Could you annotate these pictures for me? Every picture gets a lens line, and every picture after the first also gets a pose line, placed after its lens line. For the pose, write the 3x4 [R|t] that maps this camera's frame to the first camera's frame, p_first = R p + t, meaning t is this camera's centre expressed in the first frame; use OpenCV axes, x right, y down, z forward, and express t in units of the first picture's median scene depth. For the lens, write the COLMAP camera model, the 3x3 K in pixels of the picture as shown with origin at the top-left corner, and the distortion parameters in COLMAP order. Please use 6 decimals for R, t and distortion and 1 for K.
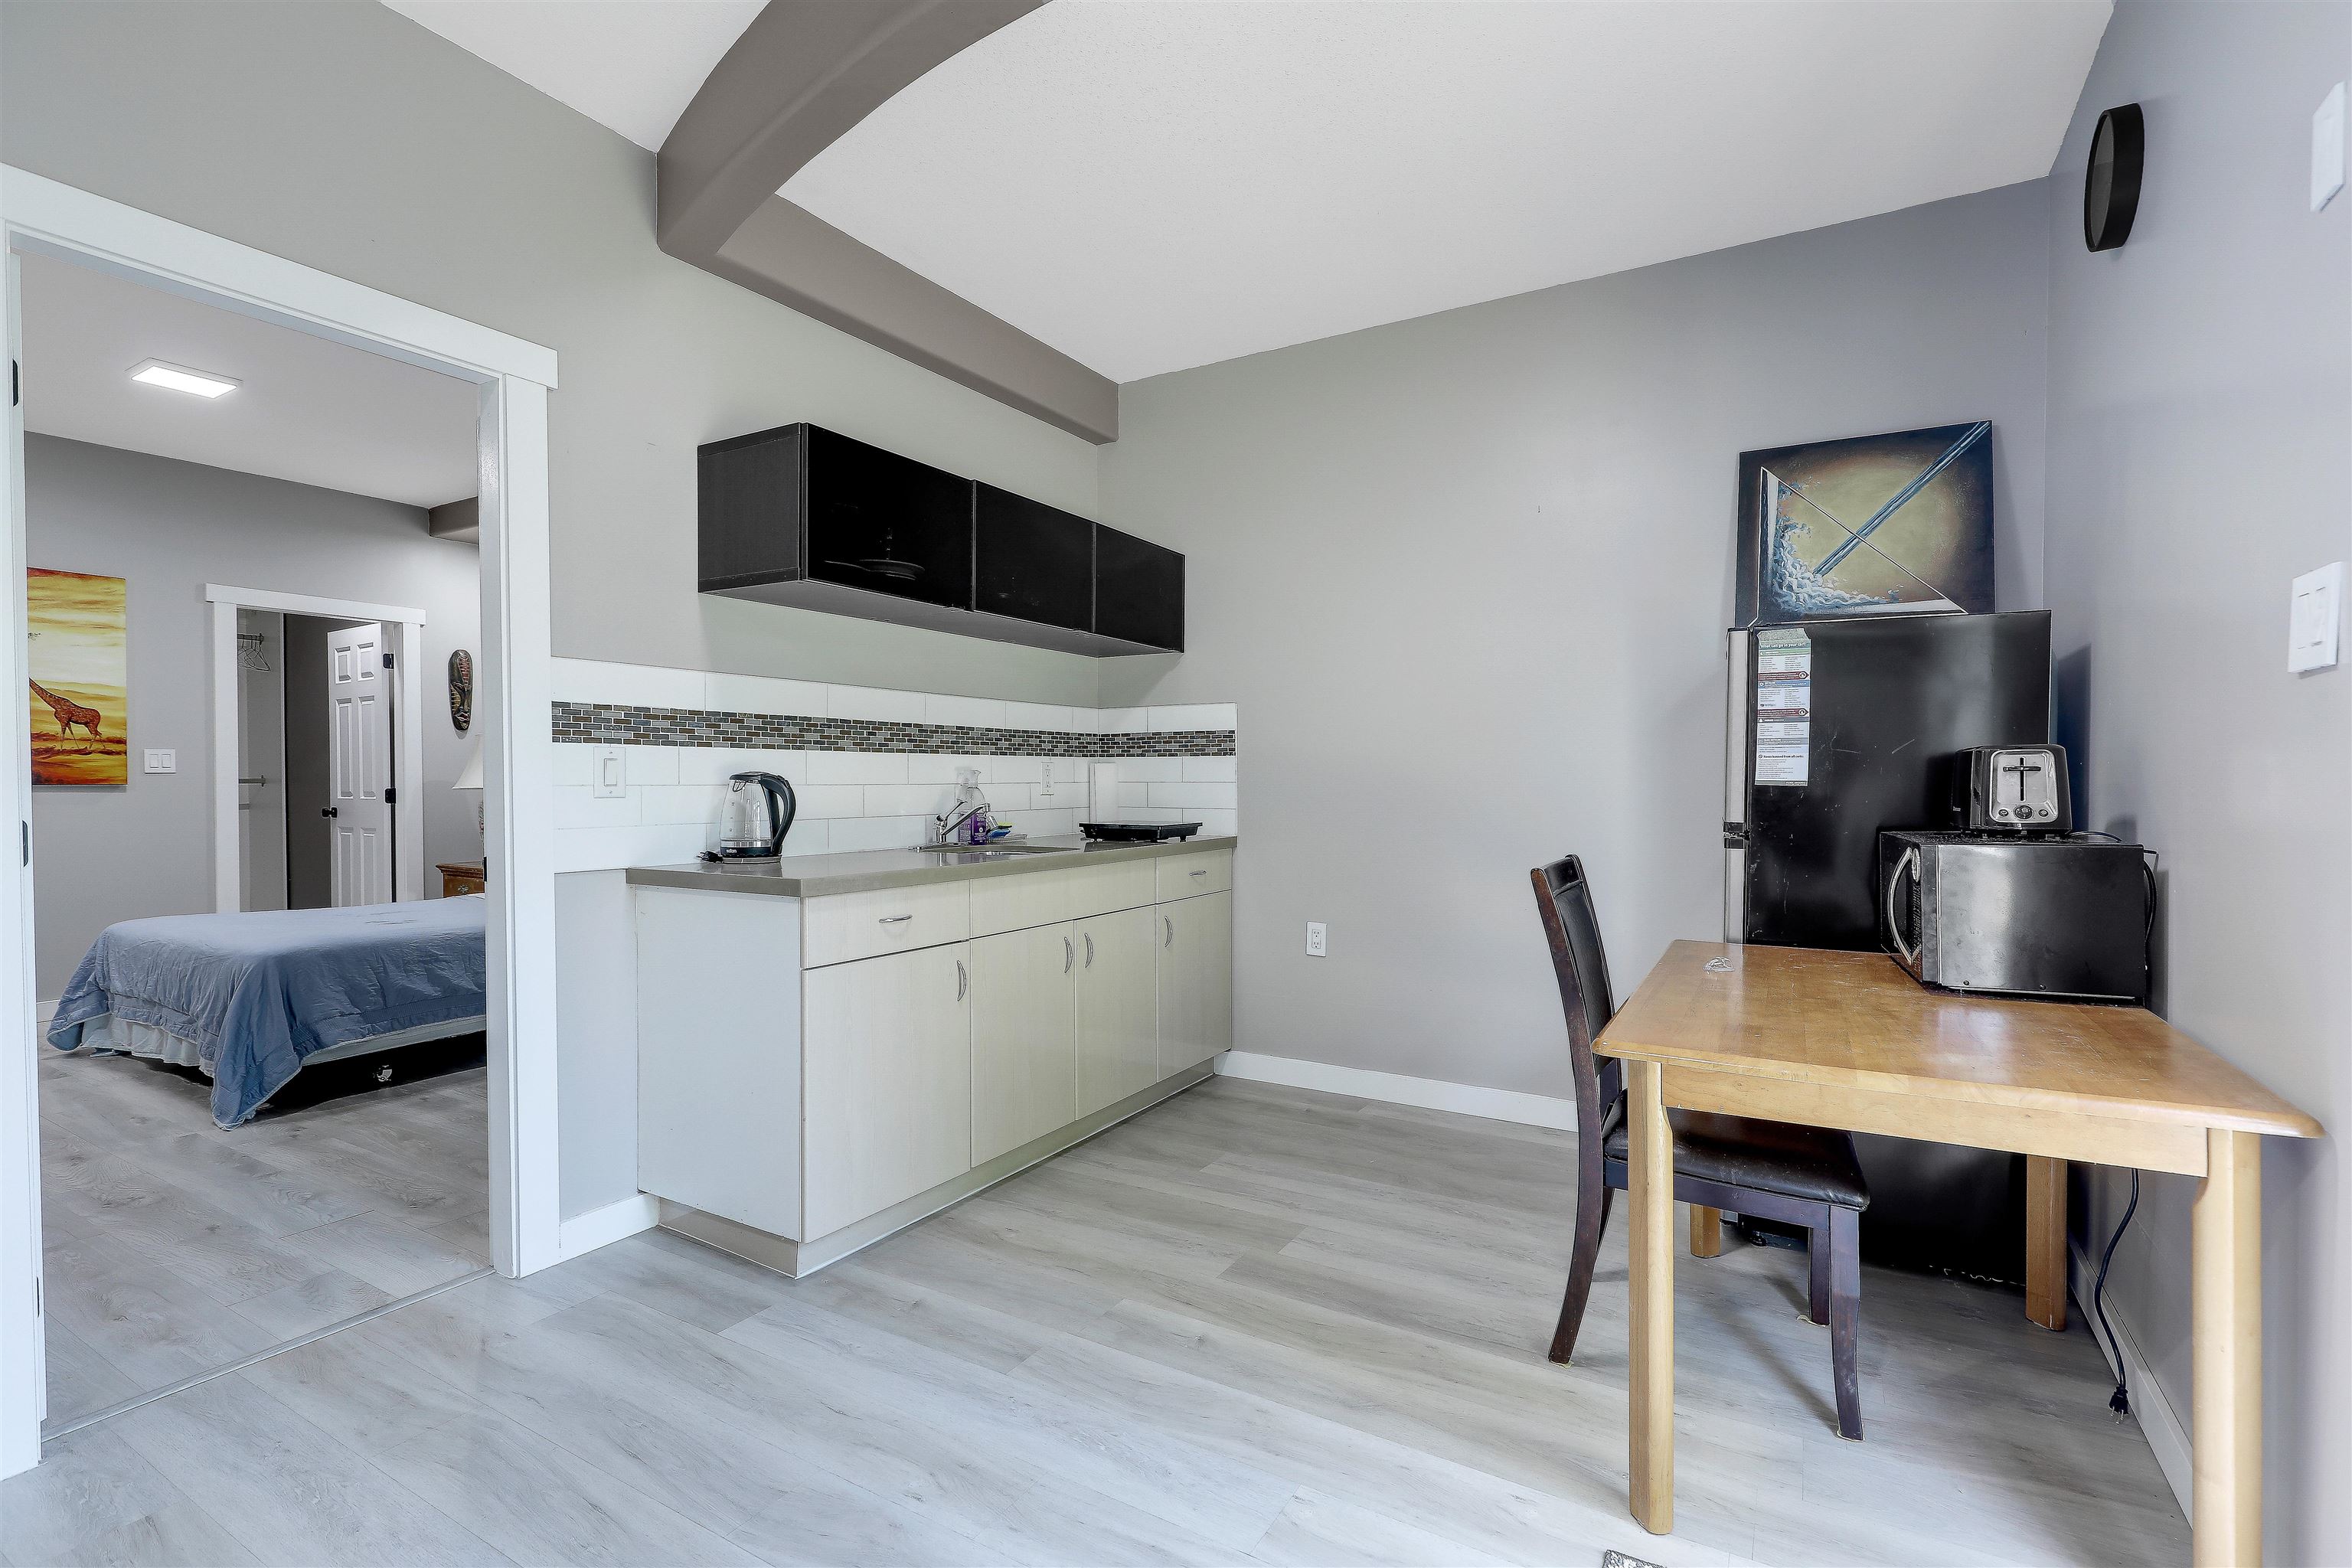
lens RADIAL K [[1061.5, 0, 1178.9], [0, 1061.5, 782.5], [0, 0, 1]] dist [0.002508, -0.000210]
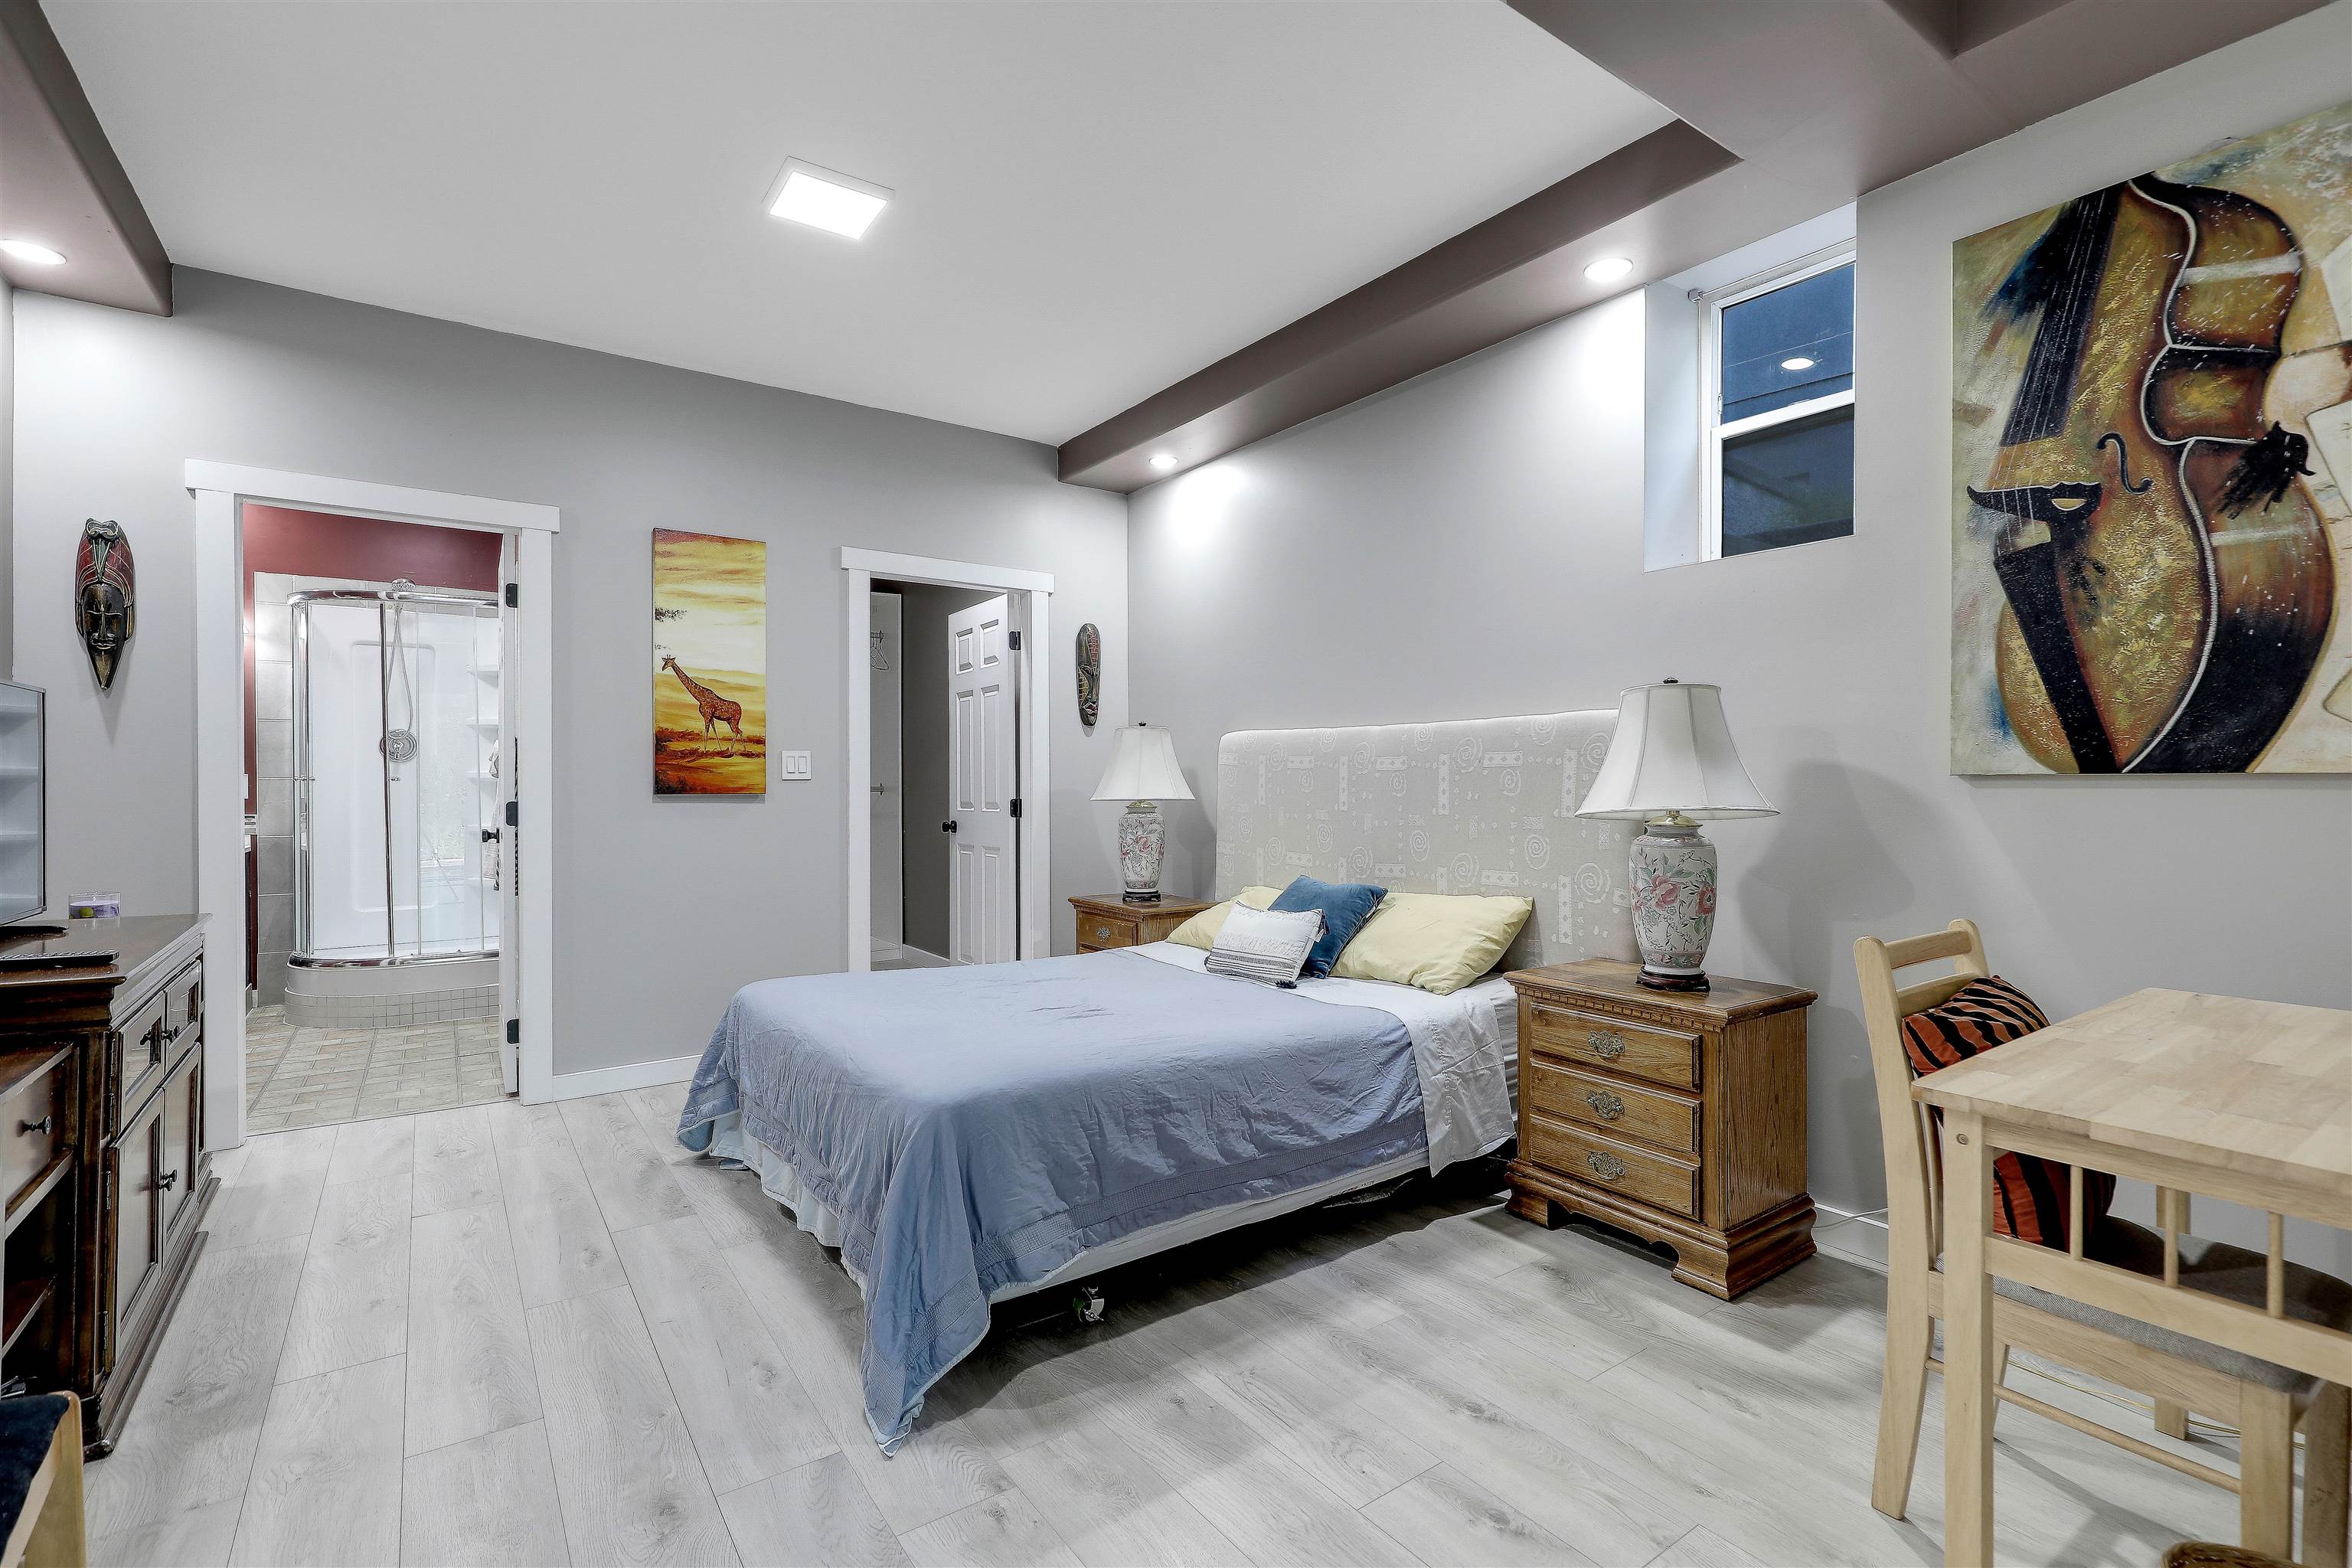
lens RADIAL K [[1061.5, 0, 1176.5], [0, 1061.5, 781.9], [0, 0, 1]] dist [0.002508, -0.000210]
pose [[0.912500, -0.000953, -0.409076, -0.371330], [-0.002830, 0.999959, -0.008642, -0.001052], [0.409067, 0.009043, 0.912460, 0.389415]]
